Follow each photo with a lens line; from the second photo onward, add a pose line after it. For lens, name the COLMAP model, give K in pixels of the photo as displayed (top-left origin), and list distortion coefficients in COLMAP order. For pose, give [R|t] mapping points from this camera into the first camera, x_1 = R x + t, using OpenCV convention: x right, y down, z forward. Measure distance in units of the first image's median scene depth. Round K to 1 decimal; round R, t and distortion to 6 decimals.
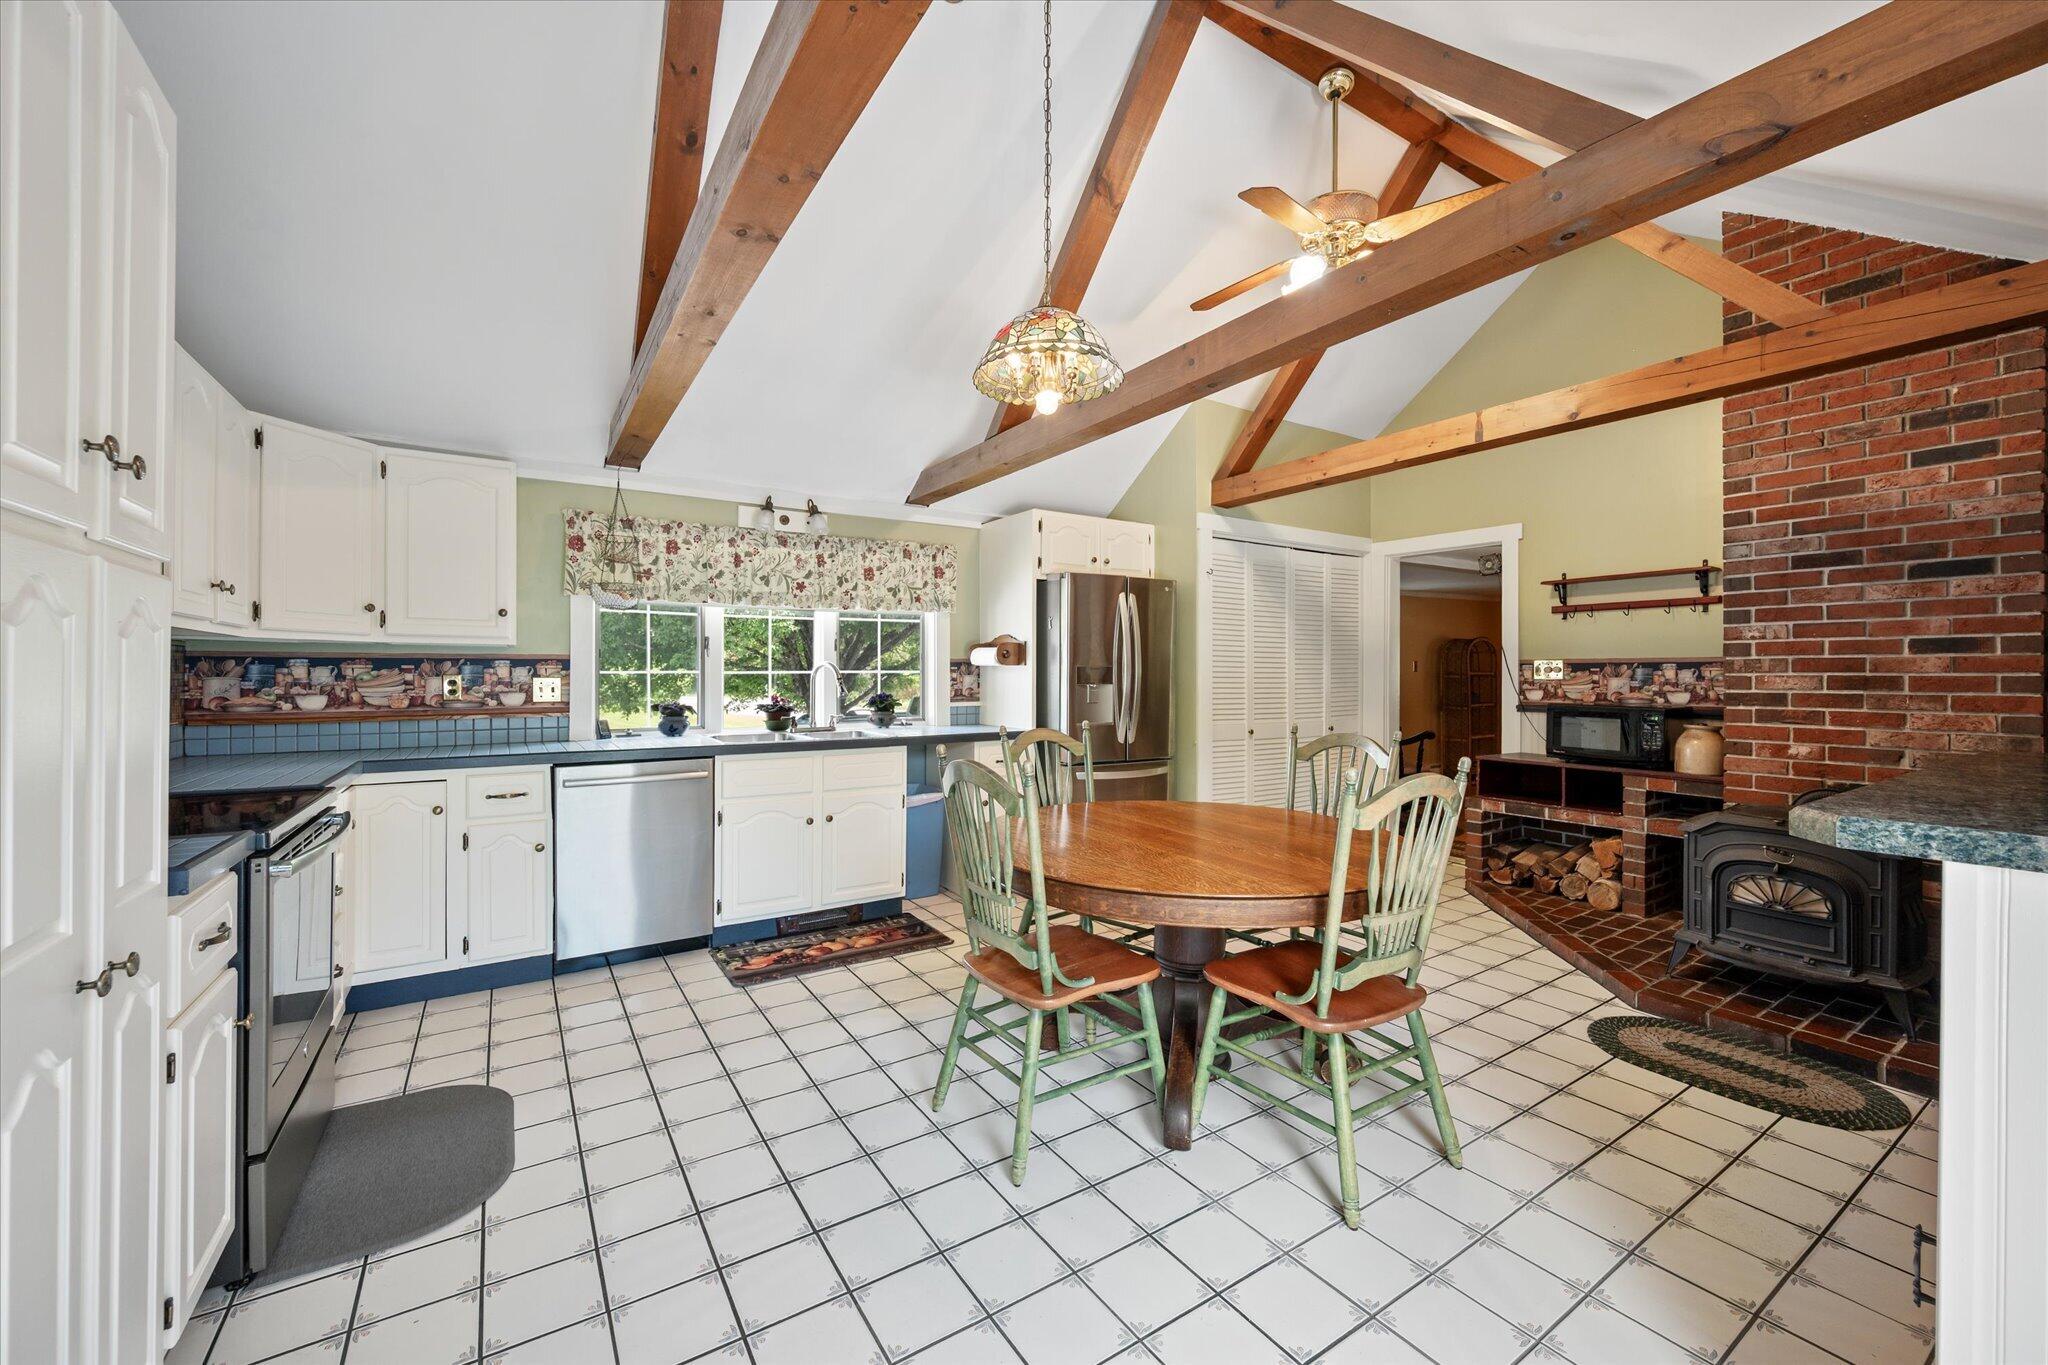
lens RADIAL K [[814.2, 0, 1039.4], [0, 814.2, 677.3], [0, 0, 1]] dist [-0.001595, -0.000234]
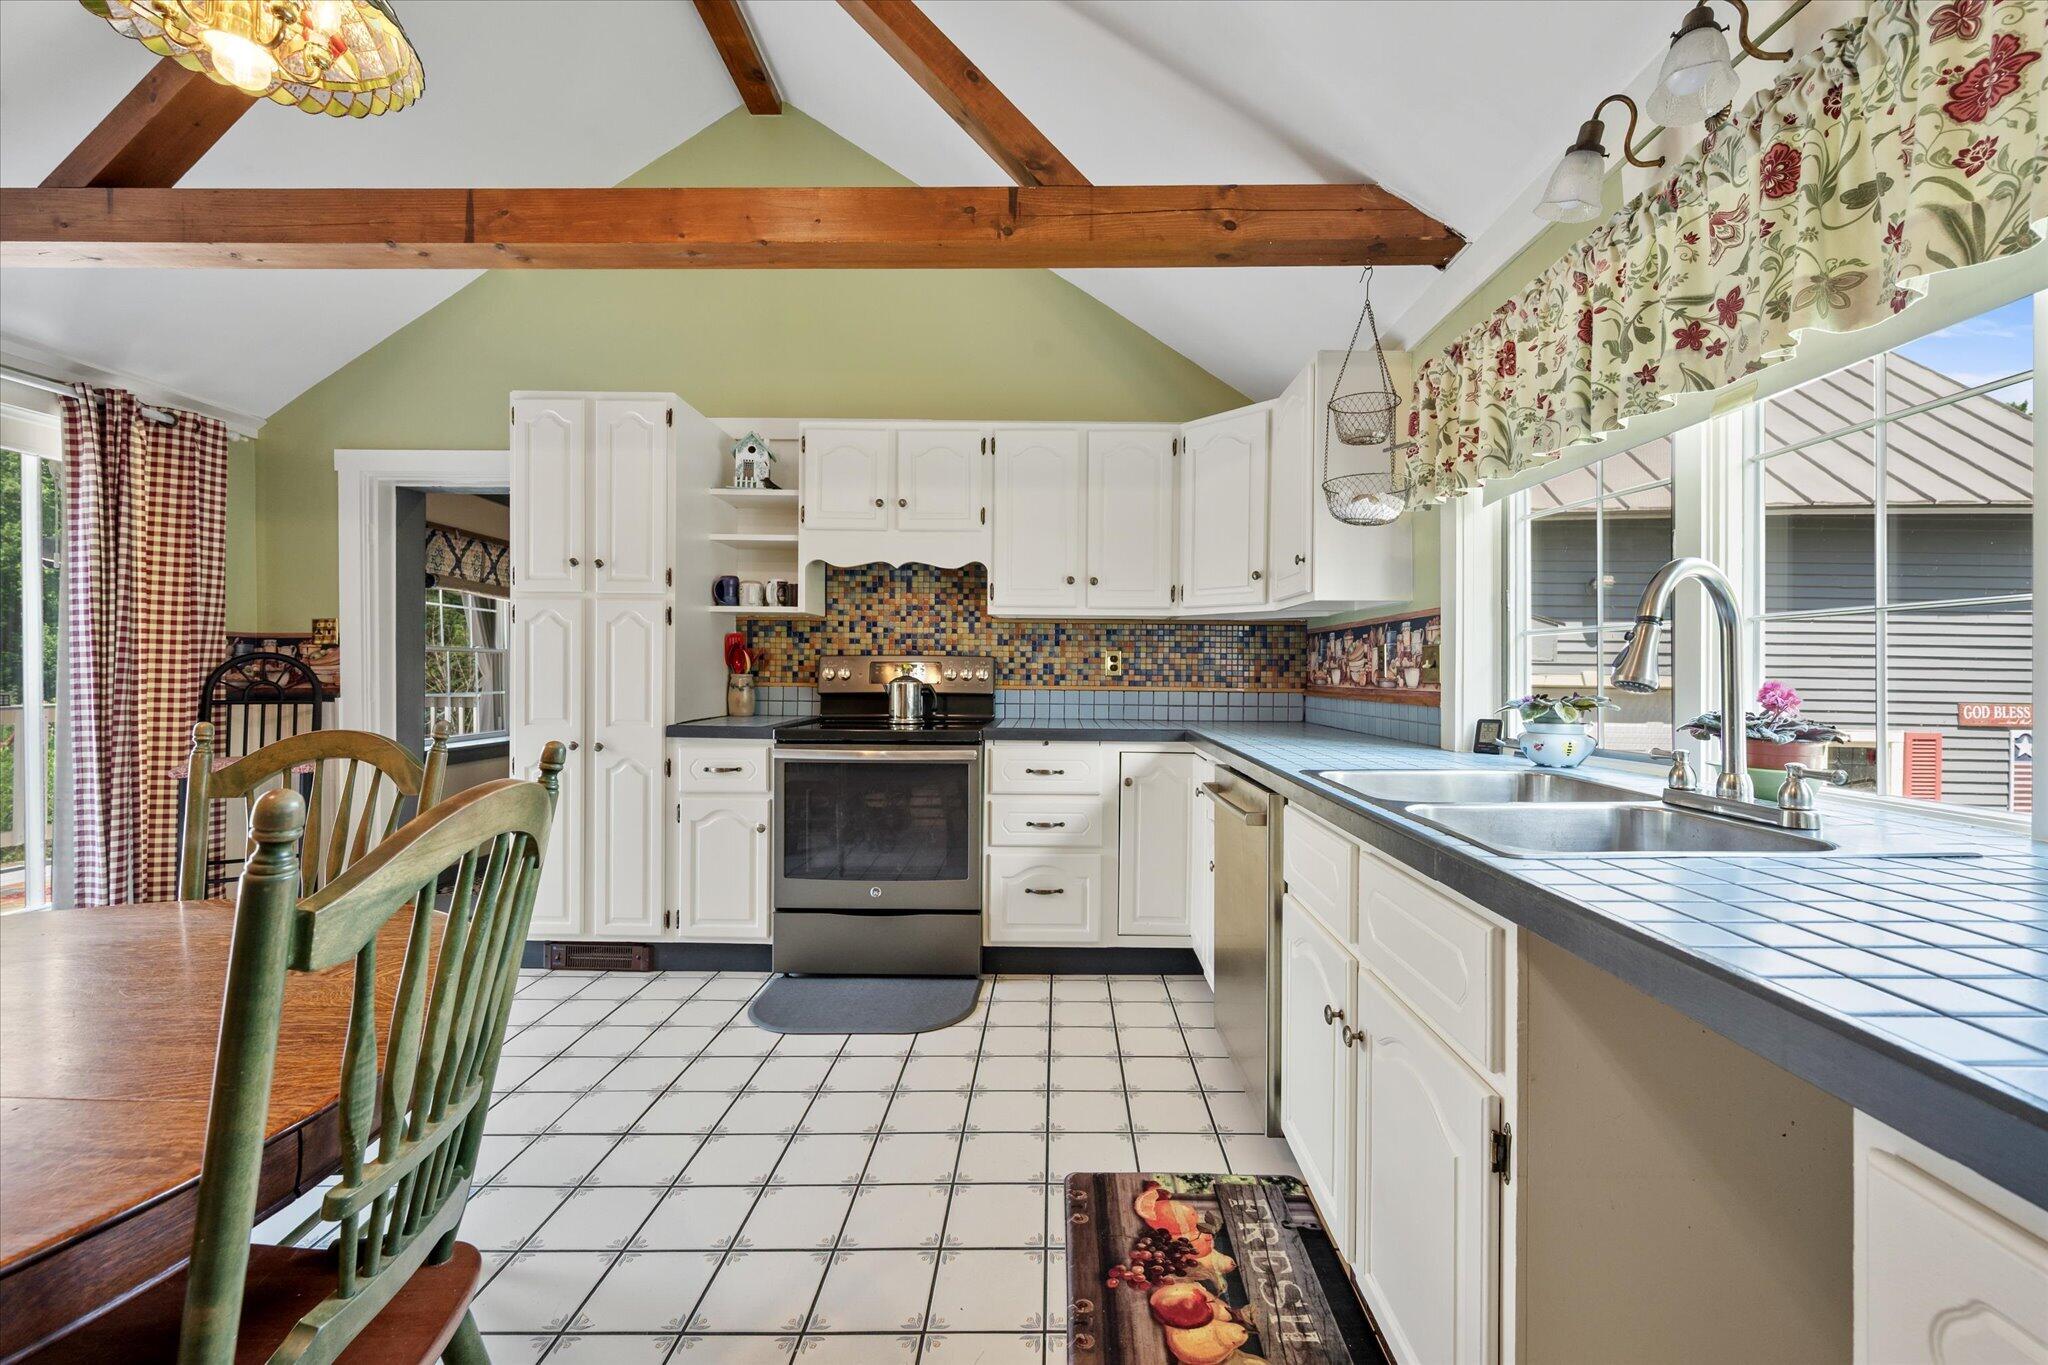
lens RADIAL K [[841.4, 0, 1055.9], [0, 841.4, 671.2], [0, 0, 1]] dist [-0.001419, 0.001640]
pose [[-0.563464, -0.002420, -0.826137, 0.109275], [-0.007556, 0.999969, 0.002224, 0.022911], [0.826106, 0.007496, -0.563465, 1.185287]]
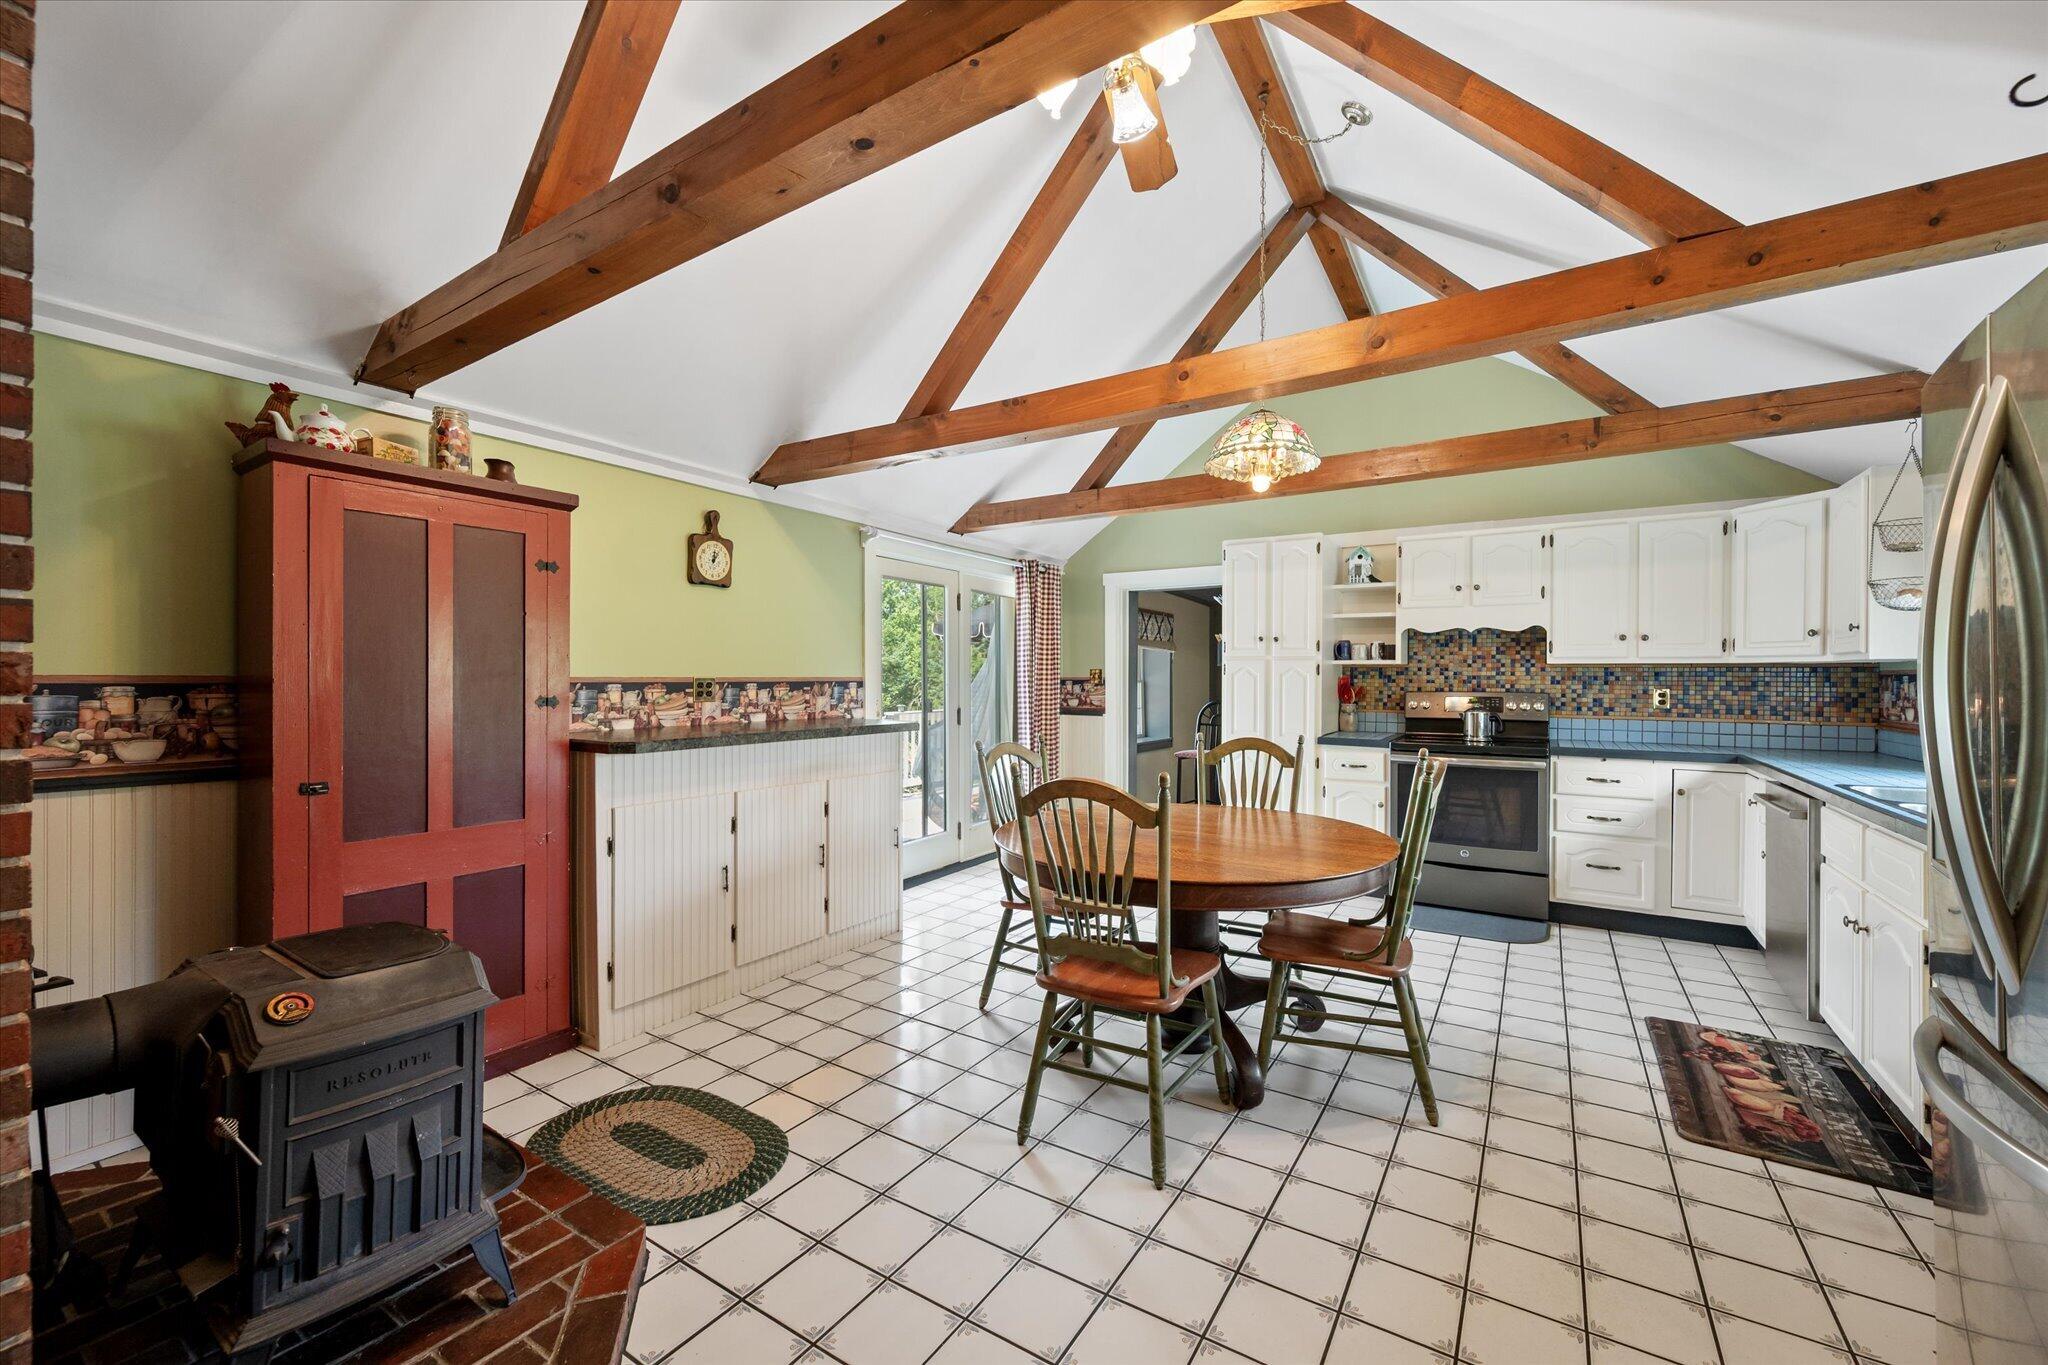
lens RADIAL K [[814.2, 0, 1014.2], [0, 814.2, 678.9], [0, 0, 1]] dist [-0.001595, -0.000234]
pose [[-0.921719, -0.000740, -0.387858, 0.615190], [-0.002452, 0.999989, 0.003919, -0.017699], [0.387851, 0.004563, -0.921711, 1.426170]]
